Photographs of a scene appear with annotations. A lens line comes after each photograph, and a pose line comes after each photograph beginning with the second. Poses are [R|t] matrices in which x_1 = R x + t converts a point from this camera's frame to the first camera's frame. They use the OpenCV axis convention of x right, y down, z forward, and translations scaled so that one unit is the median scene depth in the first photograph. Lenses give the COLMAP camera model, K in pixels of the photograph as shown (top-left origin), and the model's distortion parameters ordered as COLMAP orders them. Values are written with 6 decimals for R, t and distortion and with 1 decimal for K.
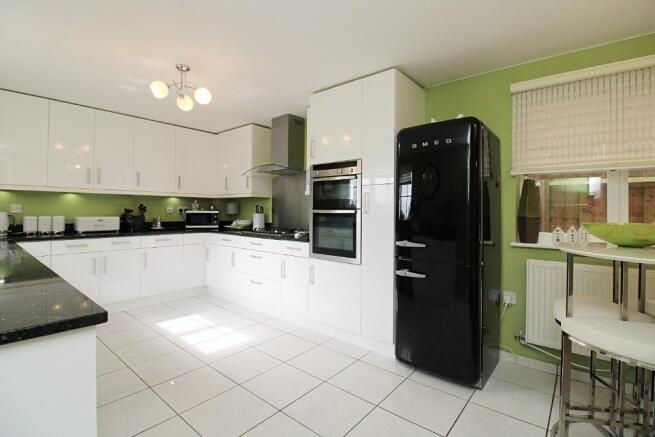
lens RADIAL K [[309.3, 0, 326.8], [0, 309.3, 213.8], [0, 0, 1]] dist [-0.016380, -0.001594]
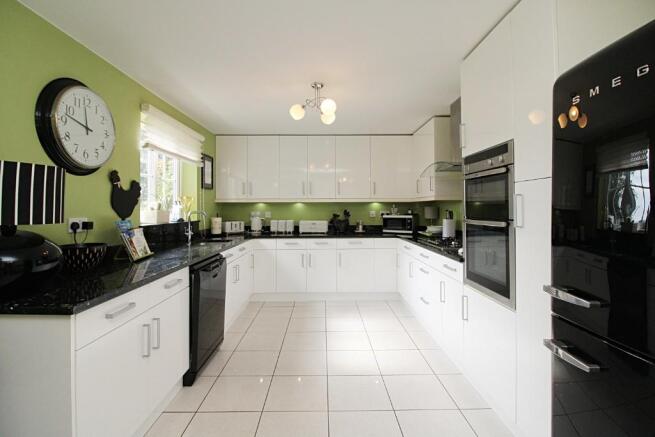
lens RADIAL K [[309.3, 0, 322.3], [0, 309.3, 207.5], [0, 0, 1]] dist [-0.016380, -0.001594]
pose [[0.639402, -0.013853, -0.768748, 0.223917], [0.001644, 0.999860, -0.016650, -0.021329], [0.768871, 0.009382, 0.639336, 0.207074]]
